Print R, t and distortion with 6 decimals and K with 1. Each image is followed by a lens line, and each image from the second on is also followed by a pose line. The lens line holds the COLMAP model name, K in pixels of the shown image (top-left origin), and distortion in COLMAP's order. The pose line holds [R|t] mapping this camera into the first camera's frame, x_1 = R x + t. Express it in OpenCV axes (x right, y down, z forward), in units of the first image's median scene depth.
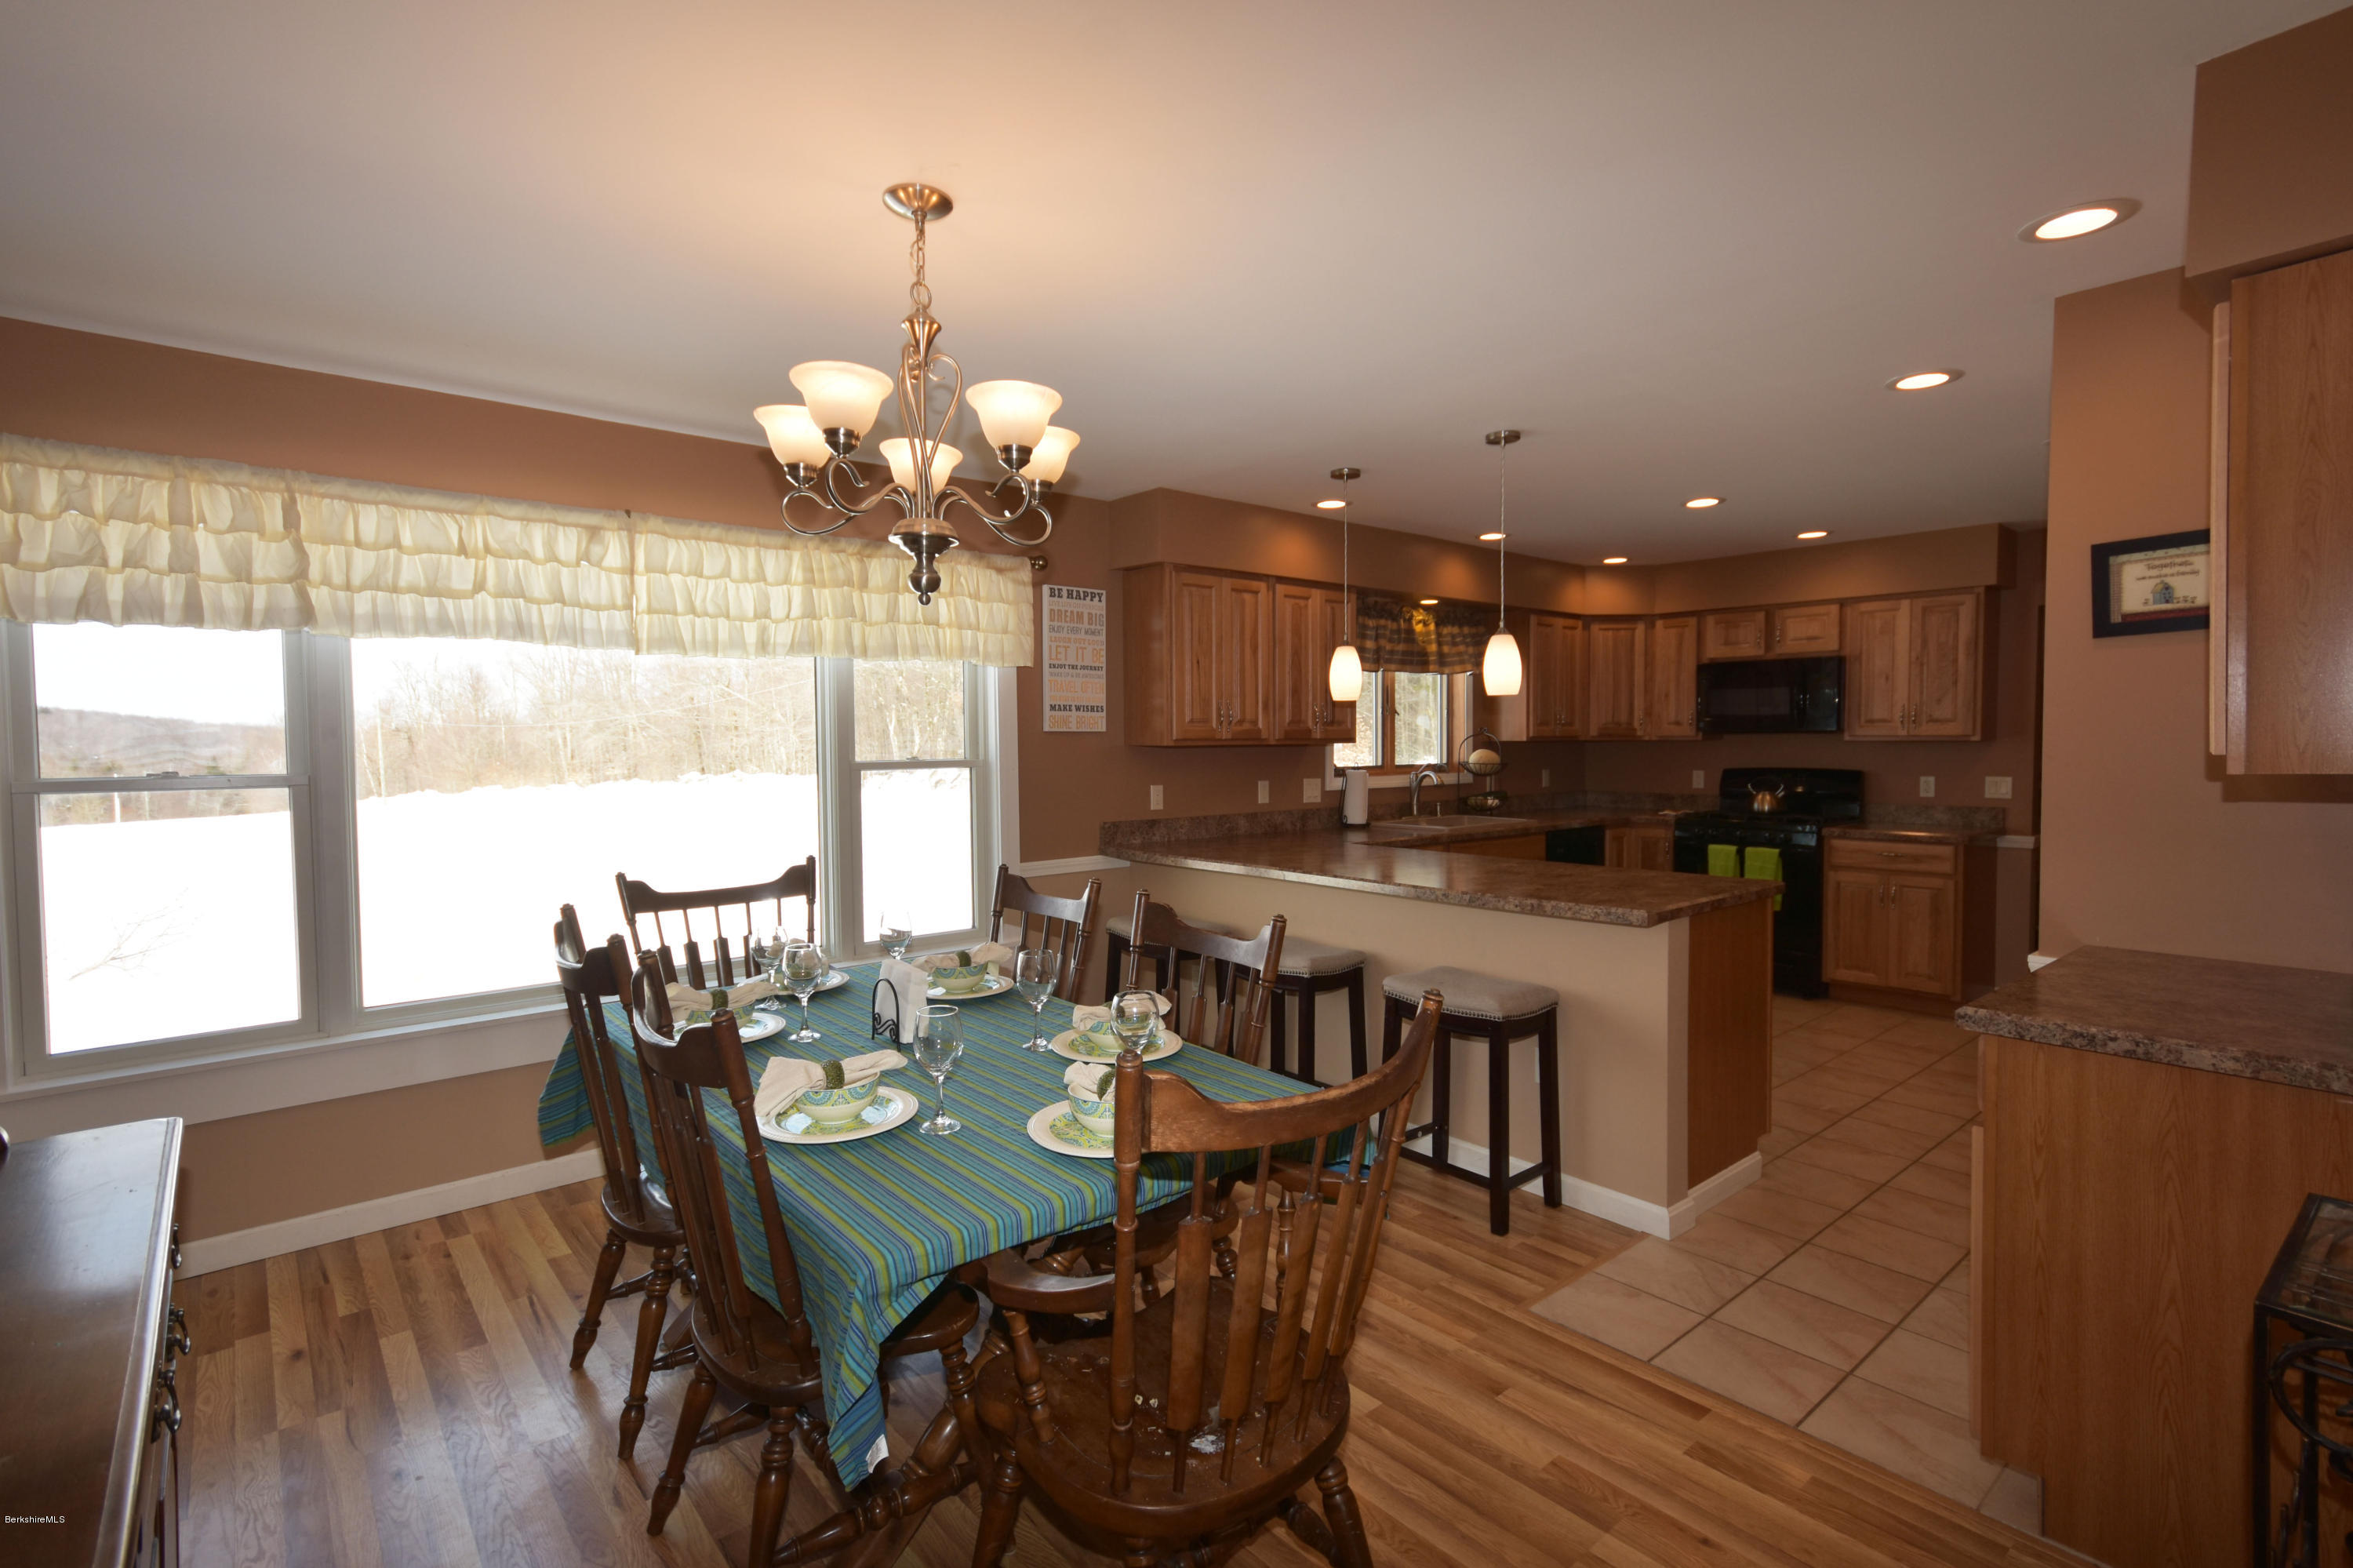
lens RADIAL K [[1107.6, 0, 1176.5], [0, 1107.6, 784.0], [0, 0, 1]] dist [0.002070, 0.000923]
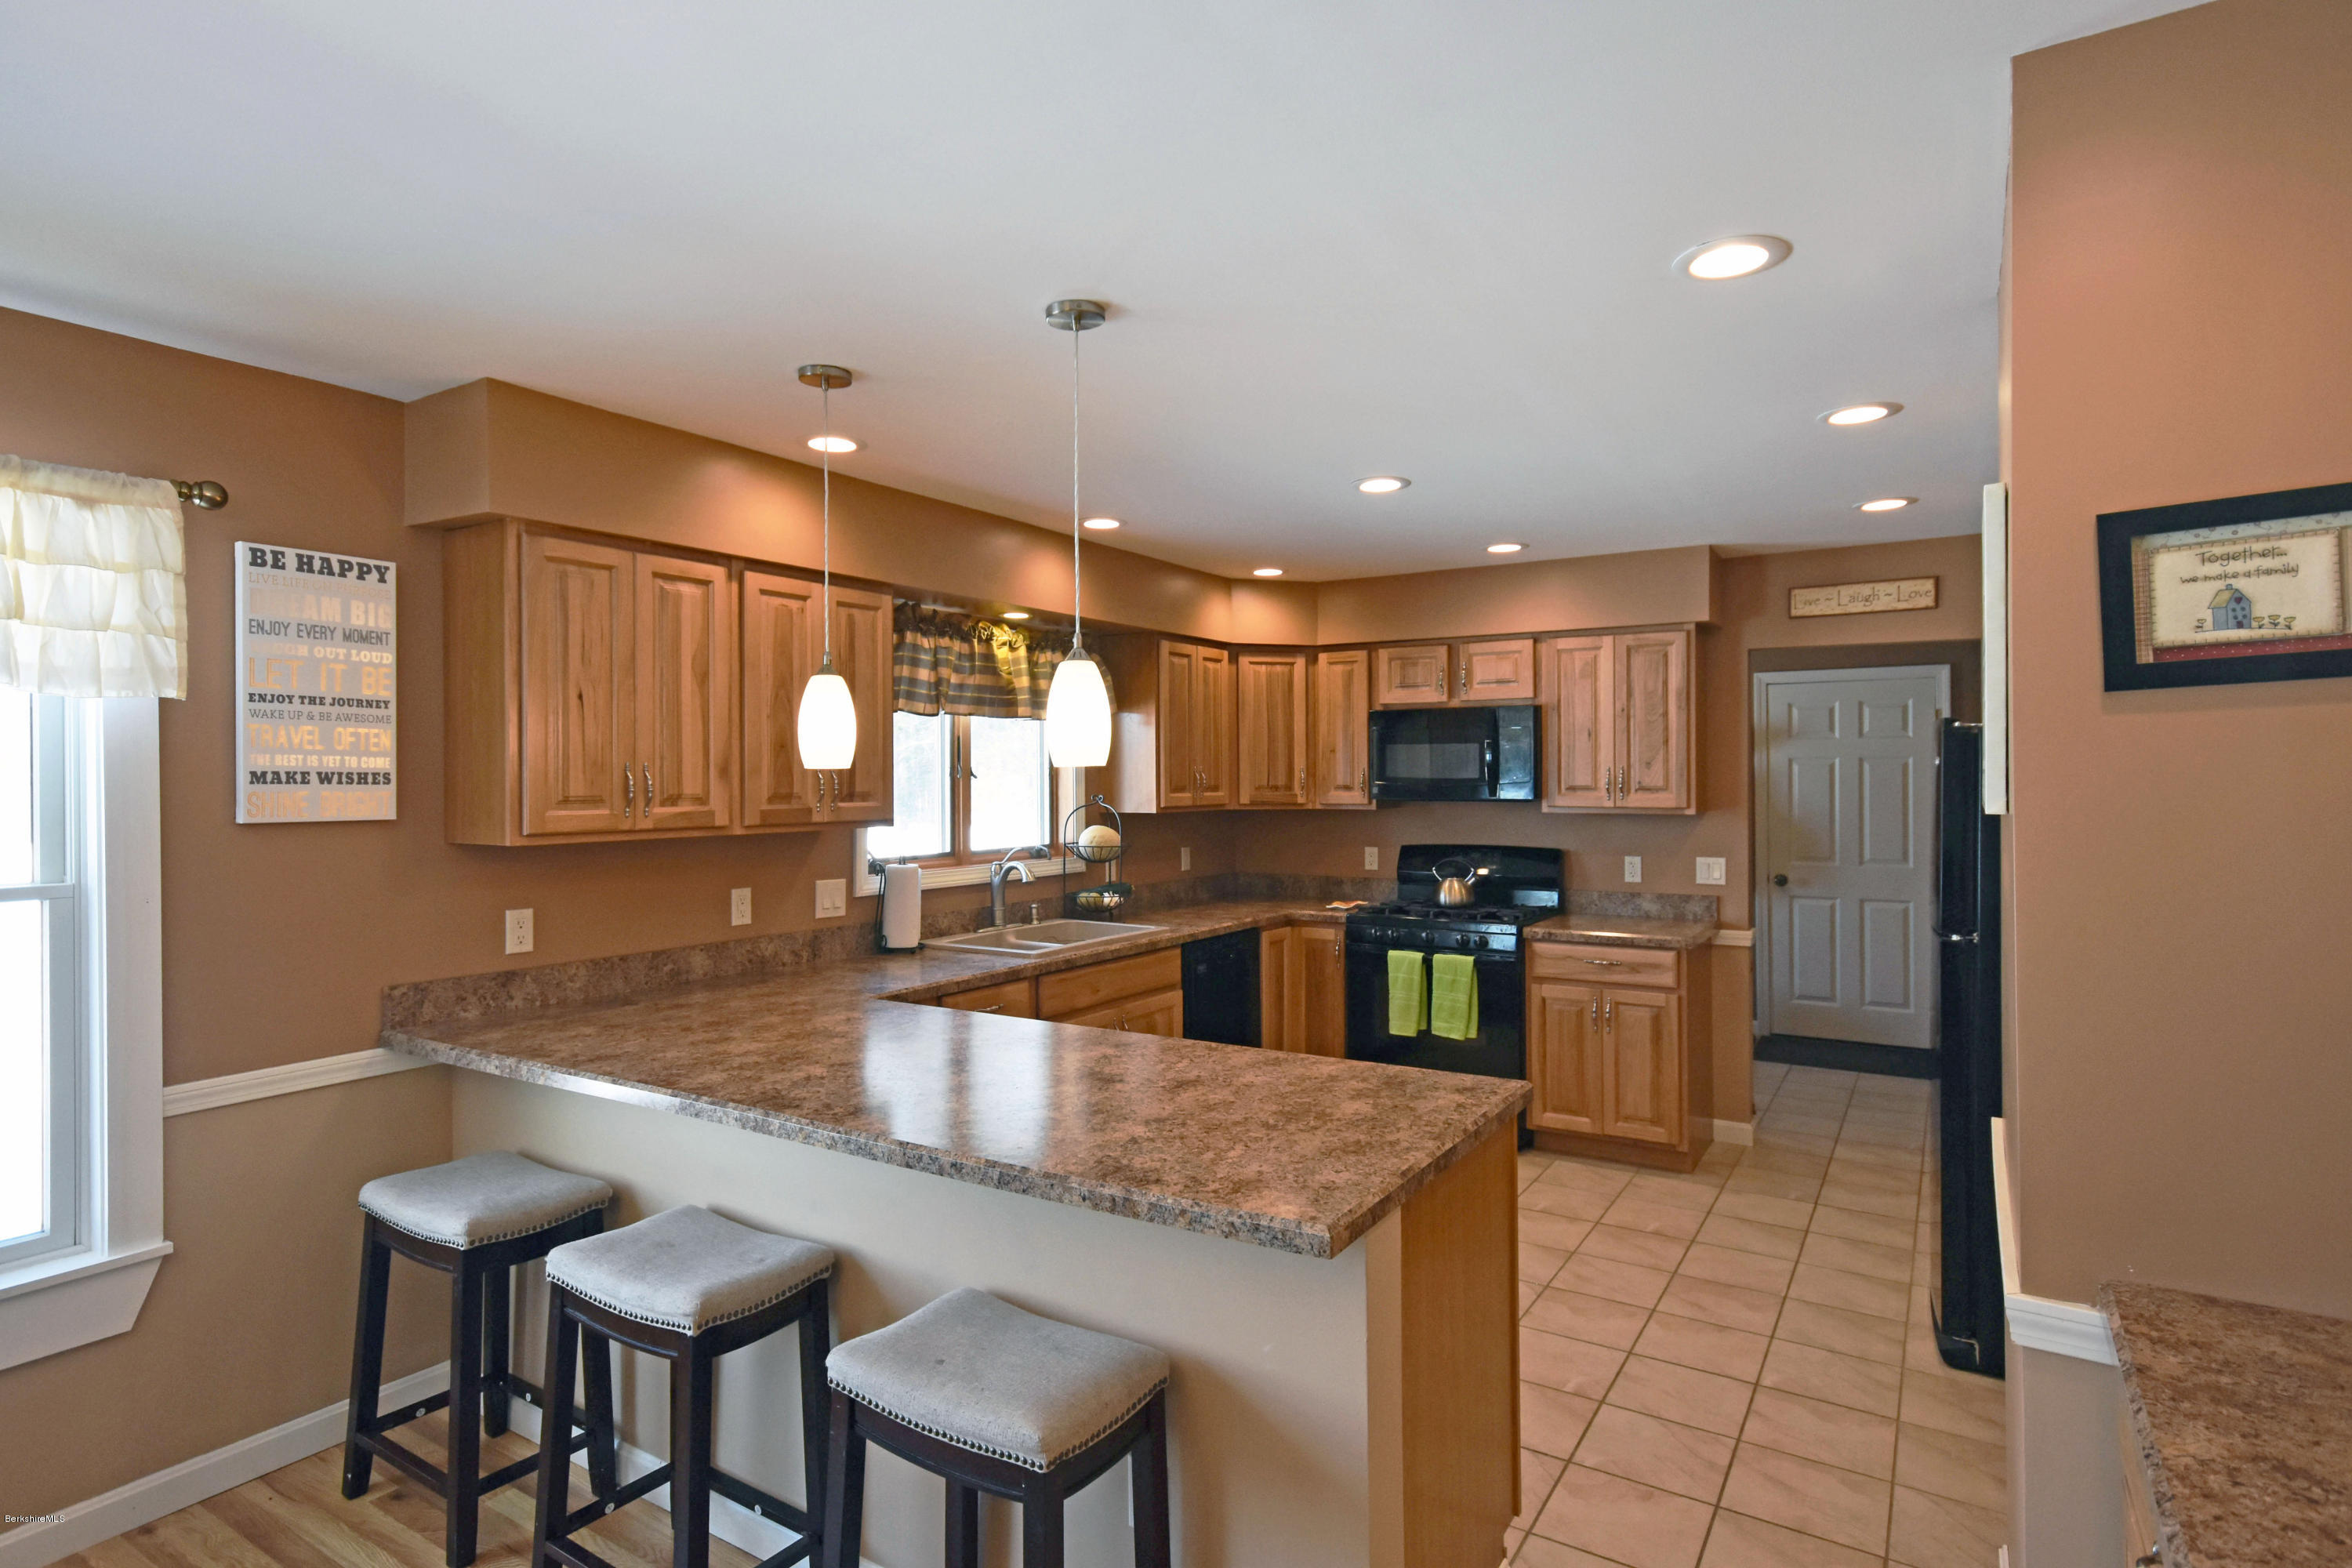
lens RADIAL K [[1215.5, 0, 1184.4], [0, 1215.5, 778.2], [0, 0, 1]] dist [-0.000288, 0.000235]
pose [[0.955182, 0.001476, 0.296017, 0.110014], [0.011121, 0.999103, -0.040867, -0.032693], [-0.295812, 0.042327, 0.954308, 0.263812]]
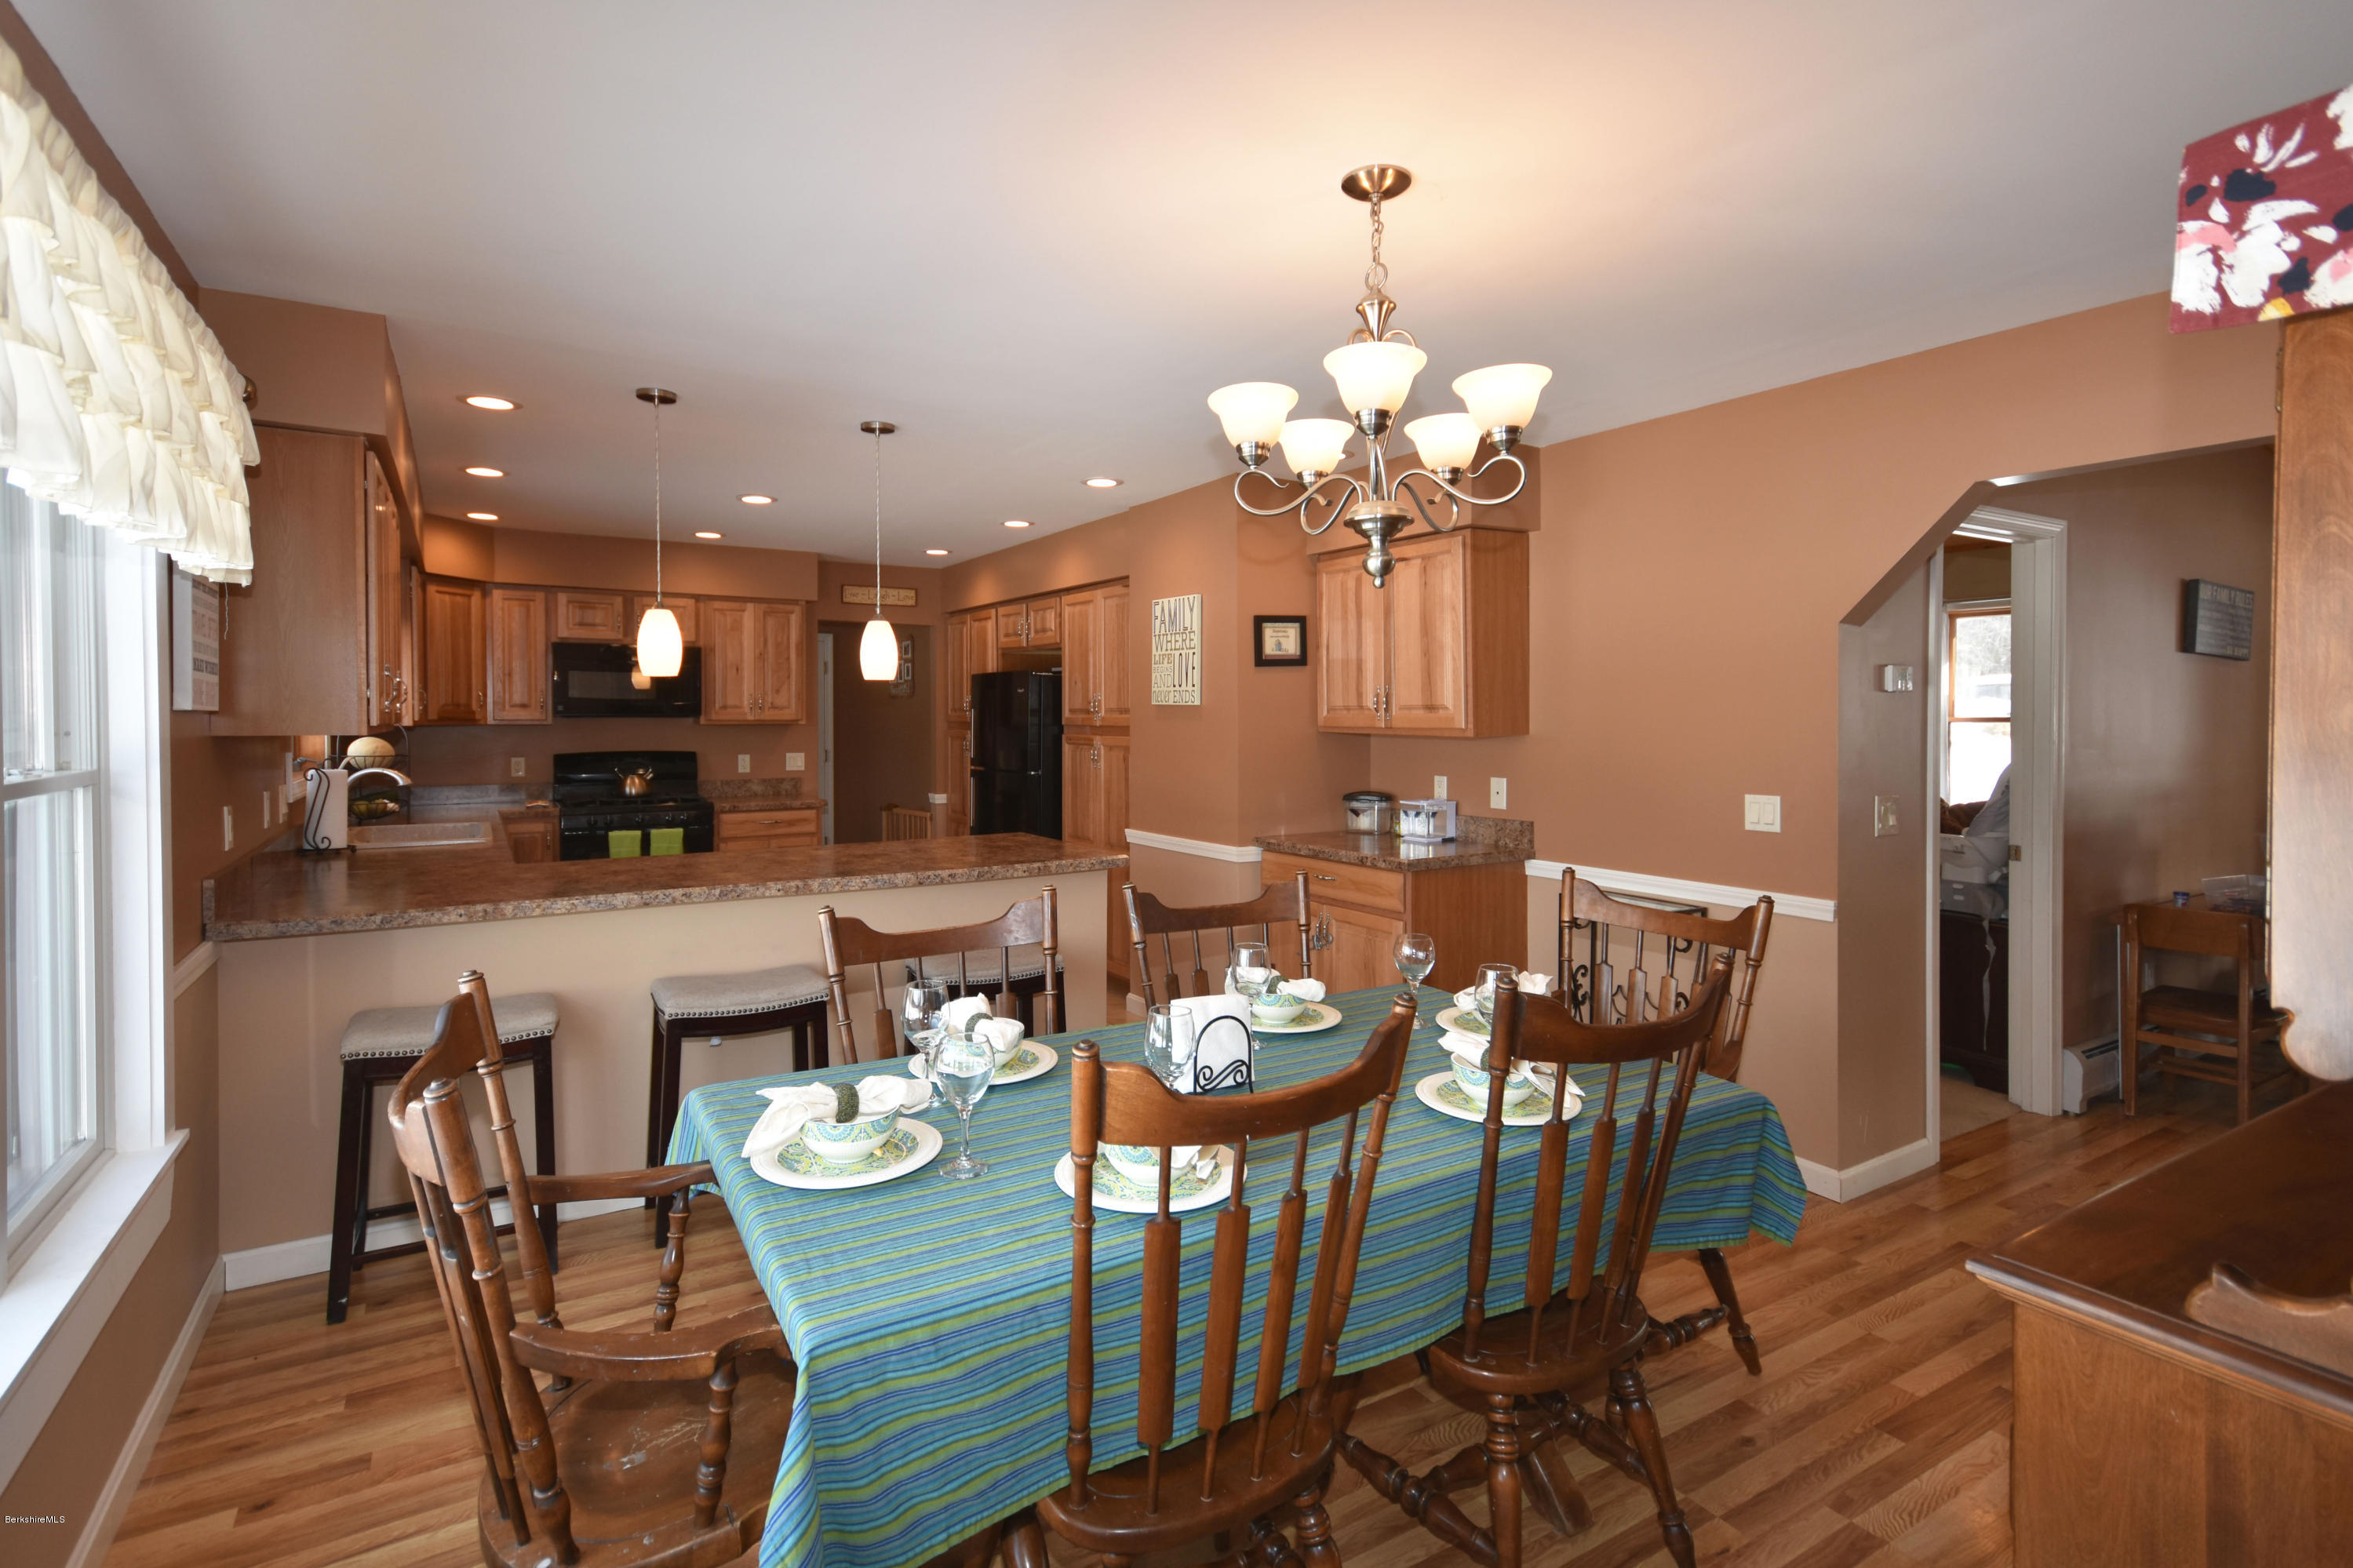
lens RADIAL K [[1133.1, 0, 1180.1], [0, 1133.1, 729.9], [0, 0, 1]] dist [0.001860, 0.000311]
pose [[0.146832, -0.006728, 0.989139, -0.459872], [0.040278, 0.999188, 0.000817, -0.016341], [-0.988341, 0.039721, 0.146984, 0.386093]]
